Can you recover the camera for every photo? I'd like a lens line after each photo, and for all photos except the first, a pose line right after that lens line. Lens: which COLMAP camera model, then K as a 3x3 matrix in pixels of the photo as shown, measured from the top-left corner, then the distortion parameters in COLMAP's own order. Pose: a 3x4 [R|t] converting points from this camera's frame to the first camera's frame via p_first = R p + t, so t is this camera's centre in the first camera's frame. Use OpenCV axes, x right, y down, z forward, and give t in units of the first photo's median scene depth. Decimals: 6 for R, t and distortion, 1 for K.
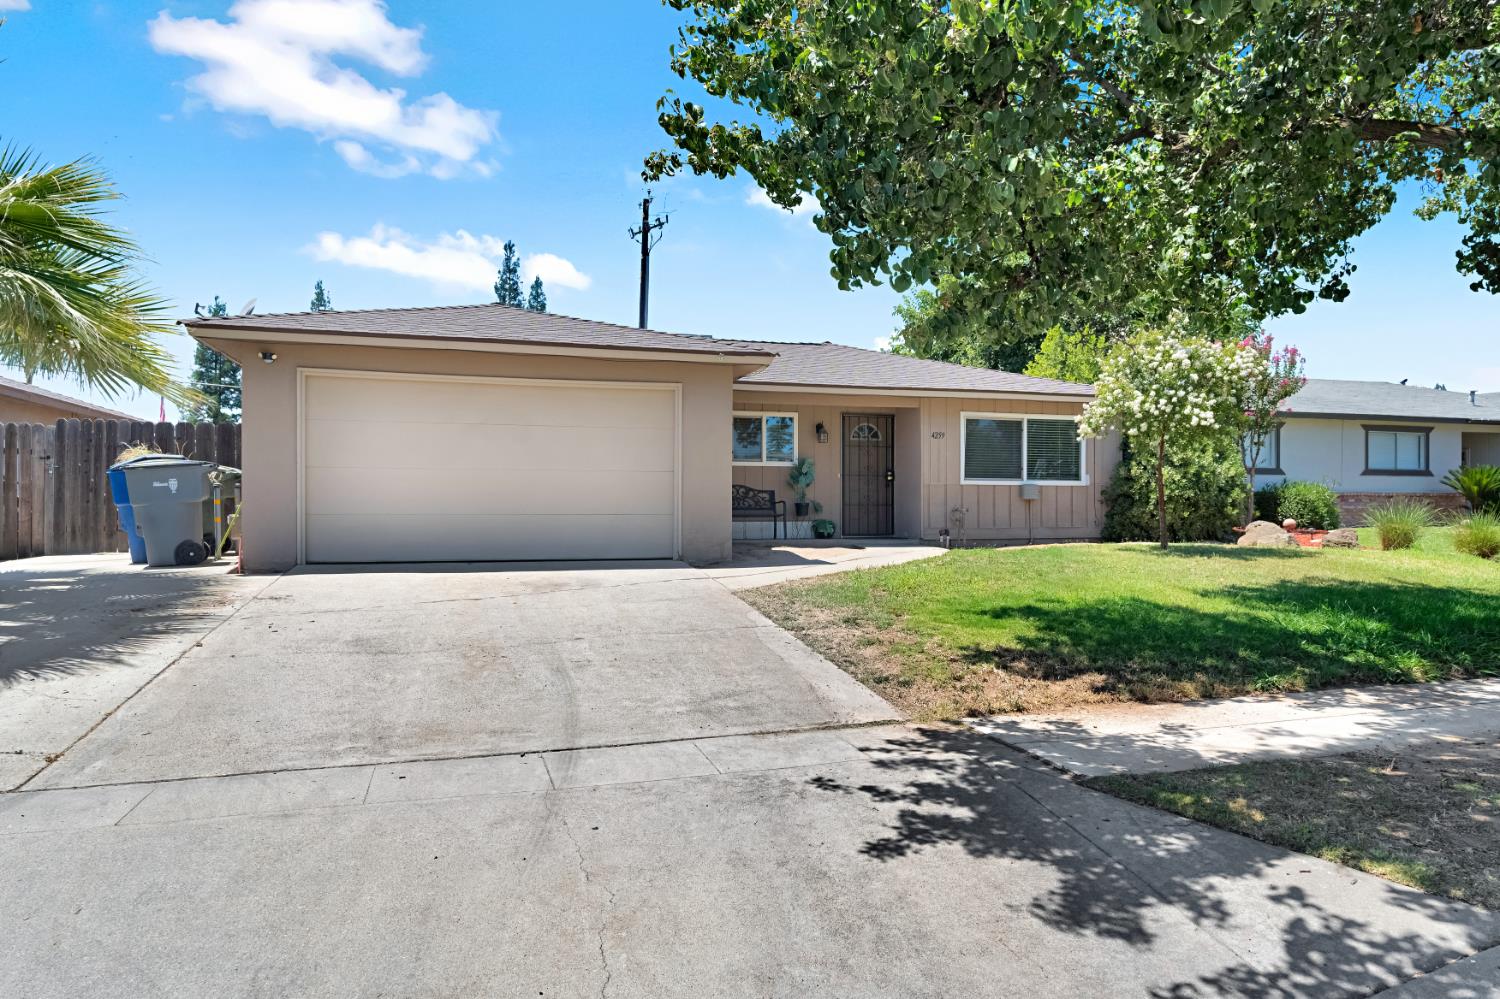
lens RADIAL K [[917.3, 0, 750.0], [0, 917.3, 499.5], [0, 0, 1]] dist [-0.004692, 0.003368]
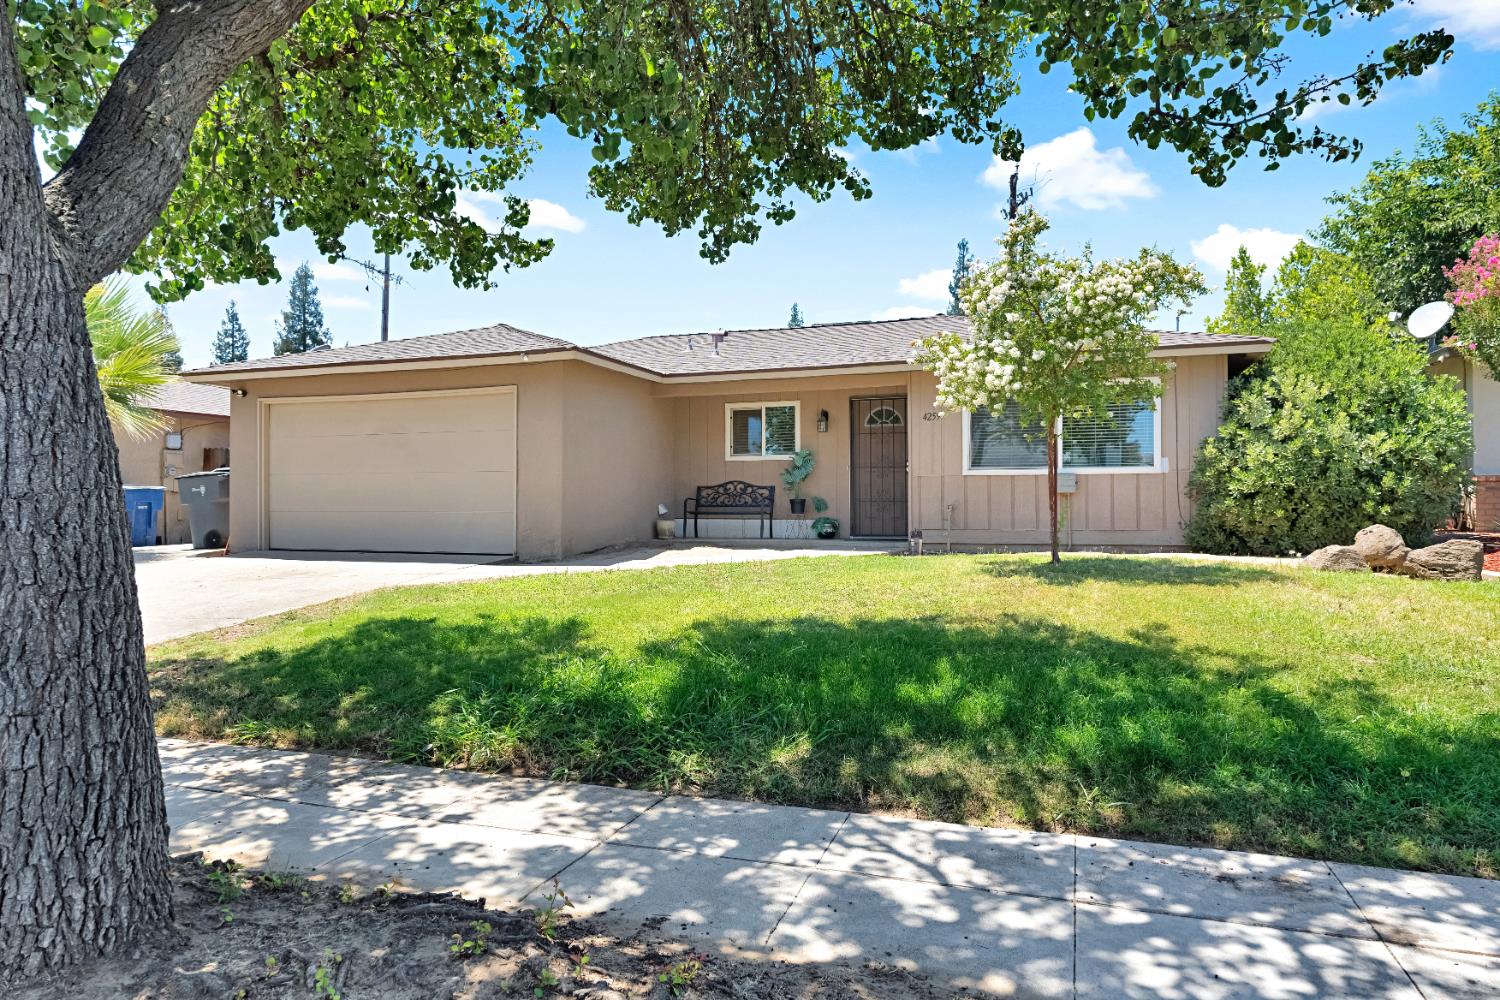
lens RADIAL K [[900.0, 0, 750.0], [0, 900.0, 500.0], [0, 0, 1]] dist [-0.000421, 0.001527]
pose [[0.808851, -0.005068, -0.587992, 0.741325], [0.008627, 0.999958, 0.003249, 0.001531], [0.587951, -0.007701, 0.808860, 0.339140]]
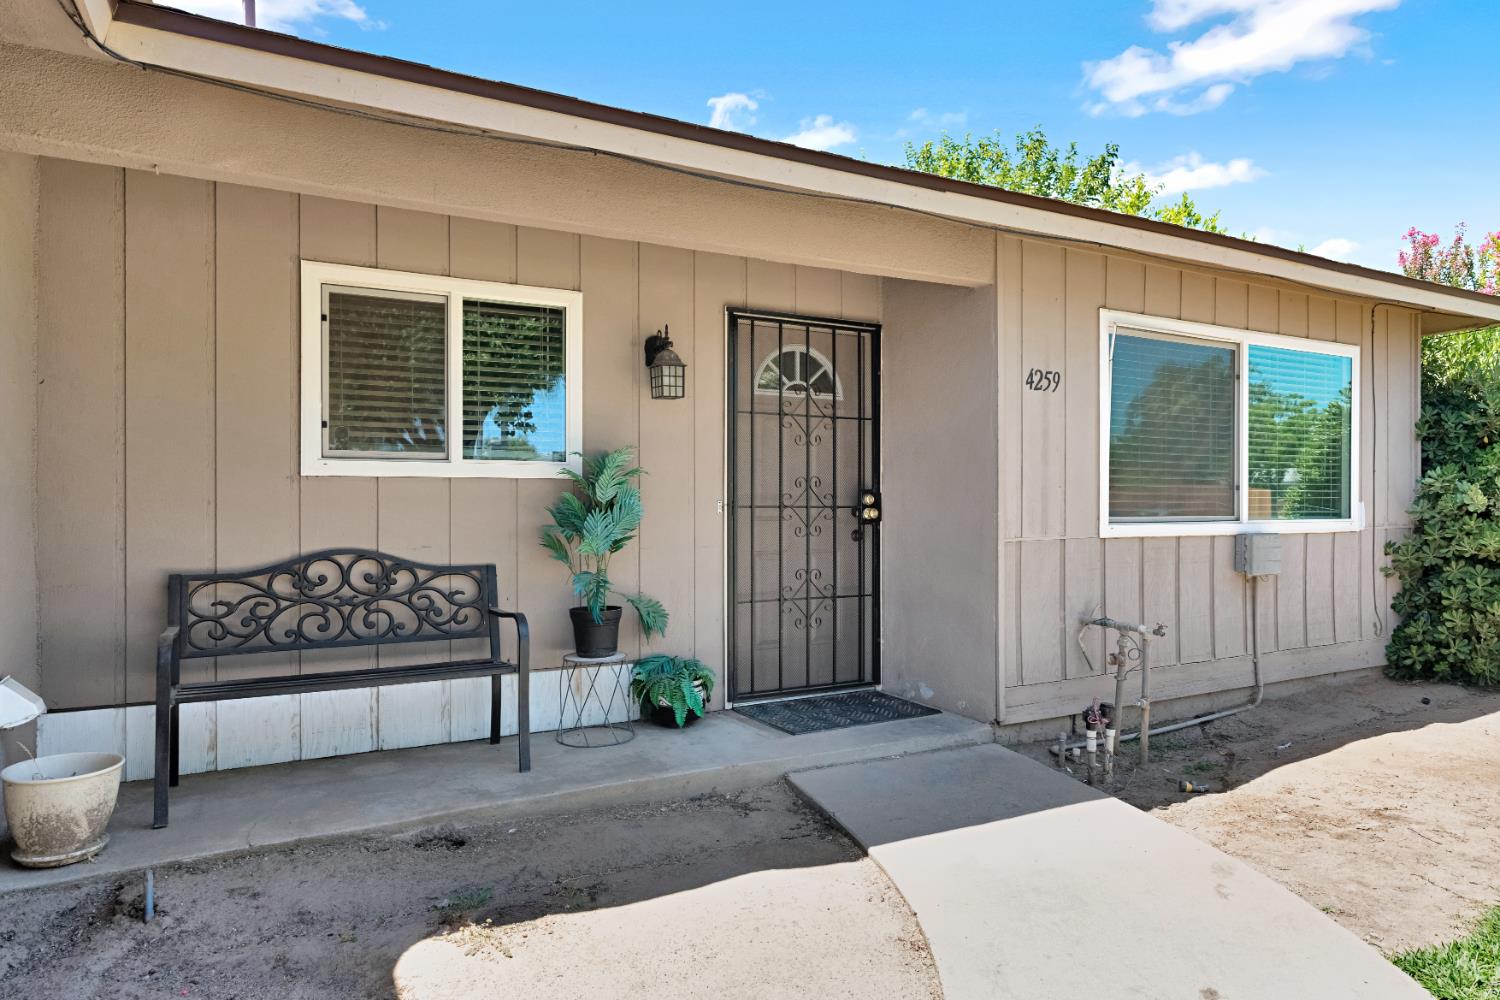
lens RADIAL K [[900.0, 0, 750.0], [0, 900.0, 500.0], [0, 0, 1]] dist [-0.000421, 0.001527]
pose [[0.979717, -0.000183, 0.200387, 0.065061], [-0.000809, 0.999988, 0.004867, -0.042214], [-0.200385, -0.004930, 0.979705, 0.979441]]
